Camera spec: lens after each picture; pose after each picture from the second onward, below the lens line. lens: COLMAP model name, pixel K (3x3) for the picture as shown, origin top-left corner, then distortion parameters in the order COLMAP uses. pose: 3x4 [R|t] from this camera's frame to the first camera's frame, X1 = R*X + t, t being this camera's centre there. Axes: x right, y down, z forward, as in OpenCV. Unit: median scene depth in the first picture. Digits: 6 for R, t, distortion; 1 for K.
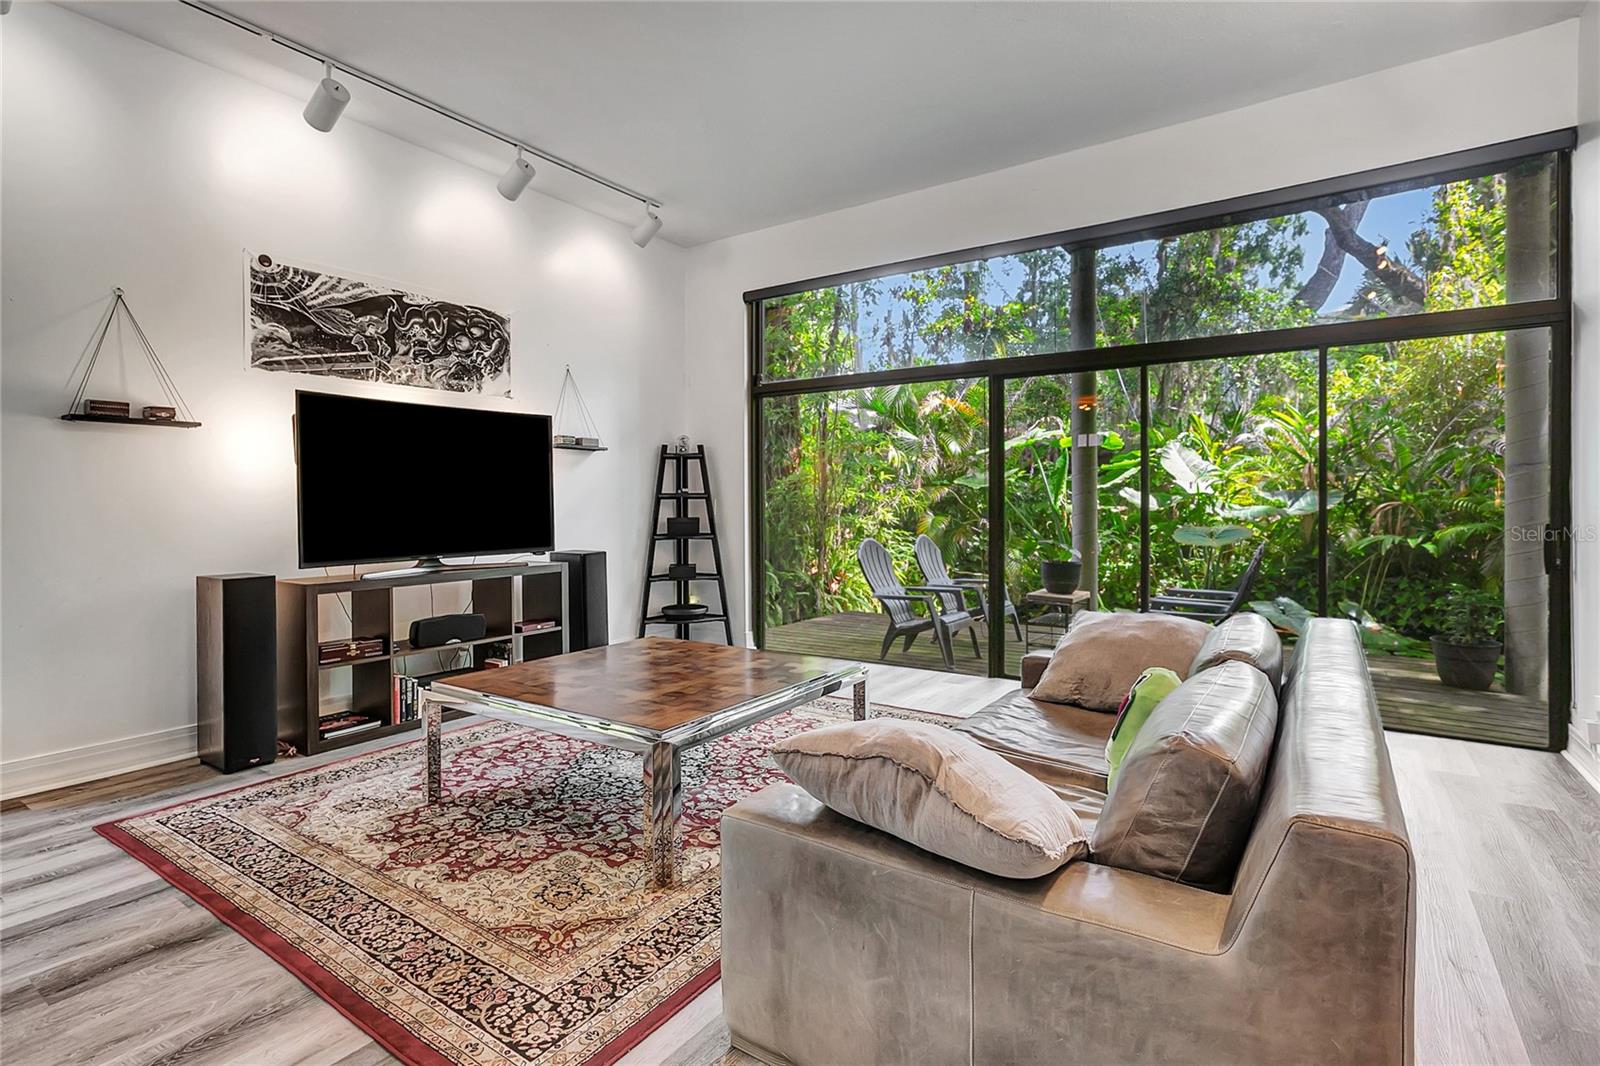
lens RADIAL K [[772.5, 0, 803.1], [0, 772.5, 504.6], [0, 0, 1]] dist [-0.046486, 0.041816]
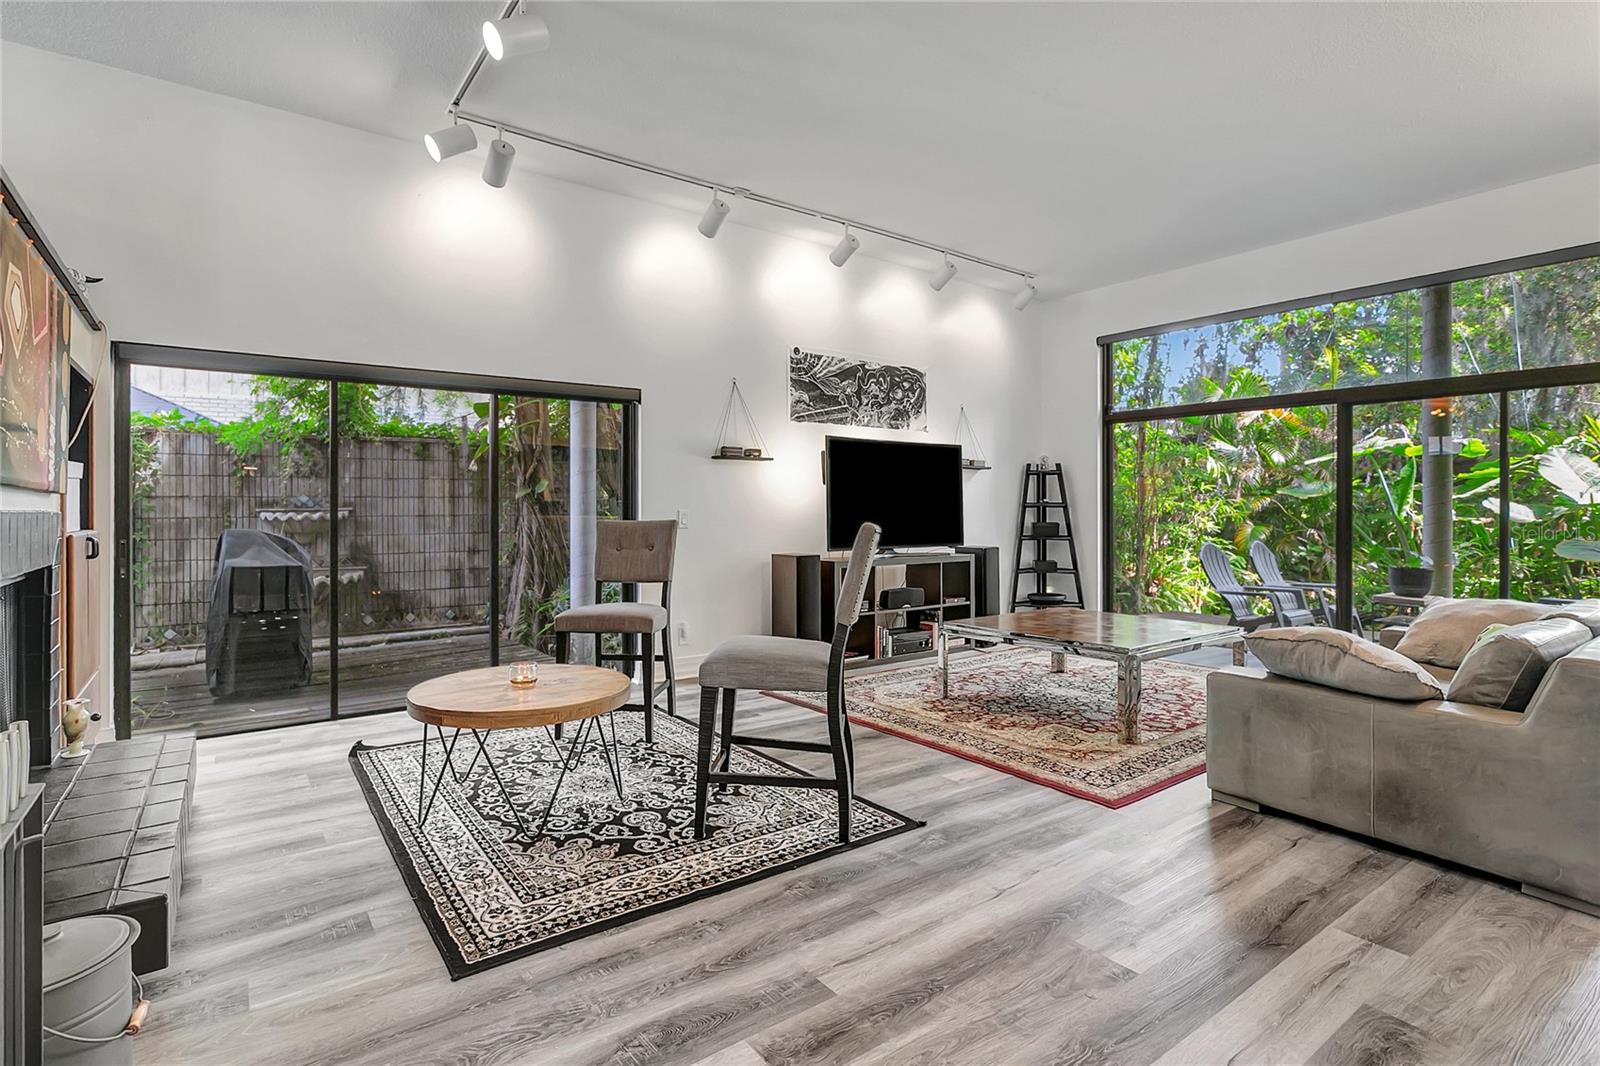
lens RADIAL K [[782.2, 0, 801.9], [0, 782.2, 511.9], [0, 0, 1]] dist [-0.010320, 0.008144]
pose [[0.945736, 0.007635, -0.324846, -0.147610], [-0.007932, 0.999968, 0.000411, 0.003130], [0.324839, 0.002188, 0.945767, -0.393086]]
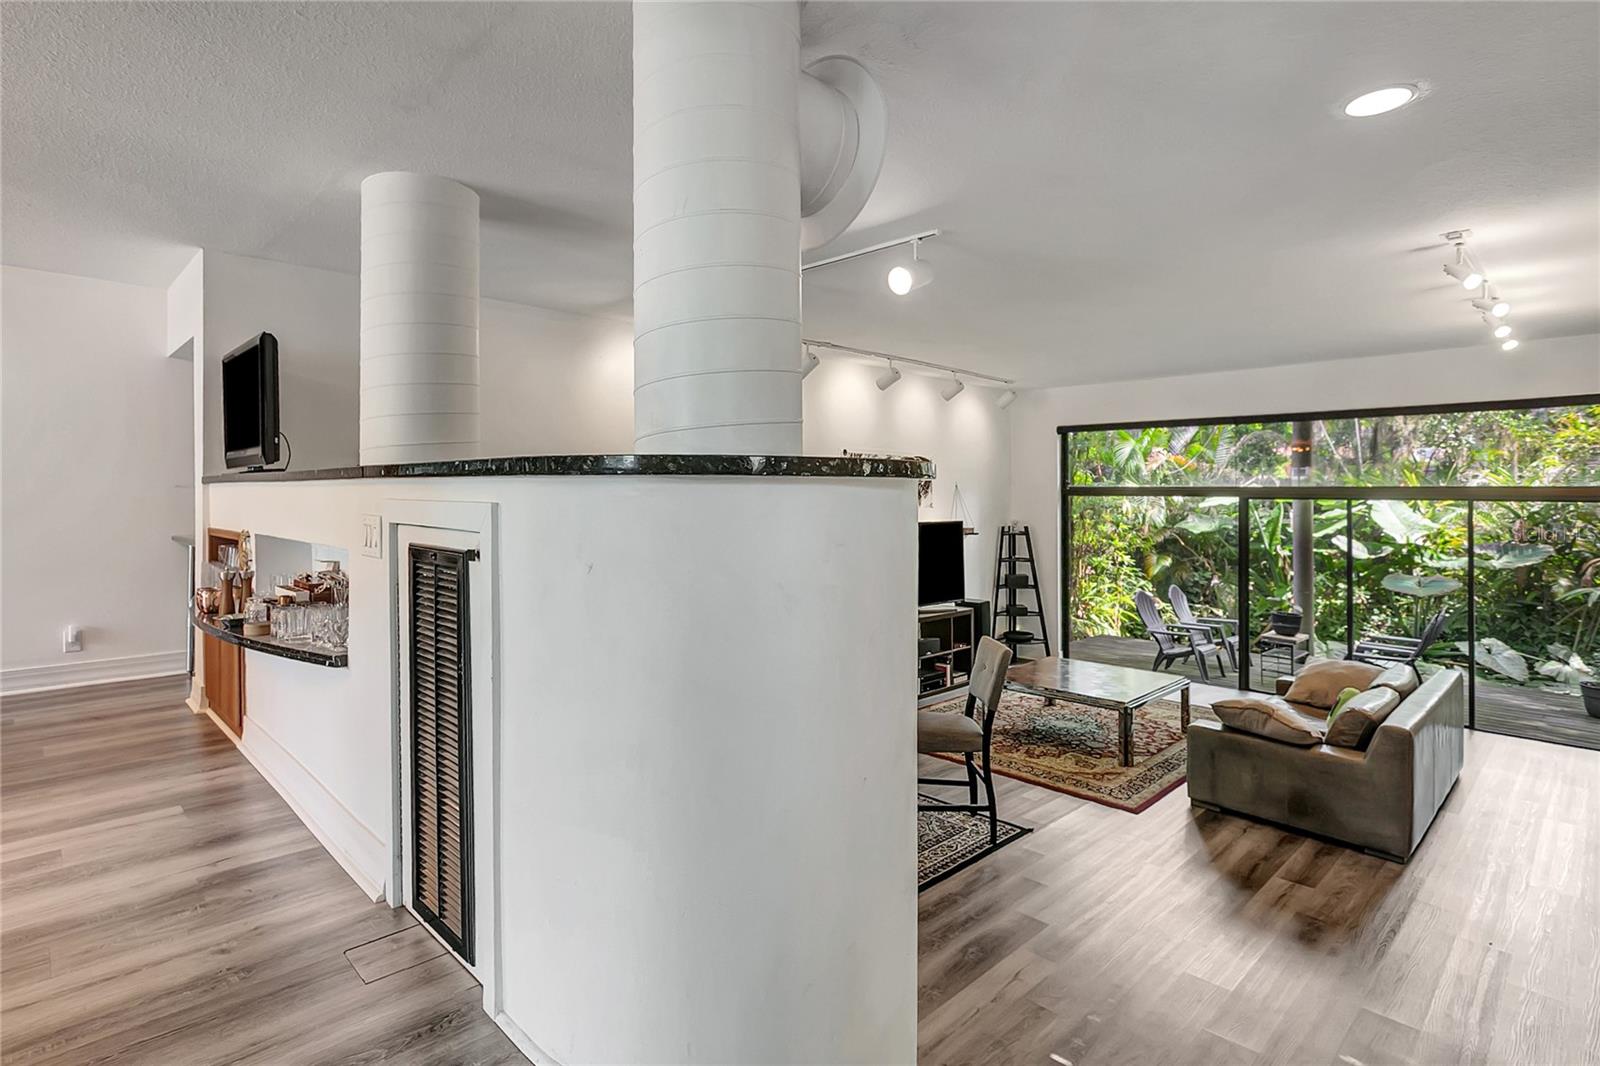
lens RADIAL K [[805.5, 0, 799.6], [0, 805.5, 483.6], [0, 0, 1]] dist [0.000990, 0.001363]
pose [[0.981746, 0.009549, -0.189958, -0.349037], [-0.013054, 0.999767, -0.017213, -0.165551], [0.189749, 0.019378, 0.981641, -0.836778]]
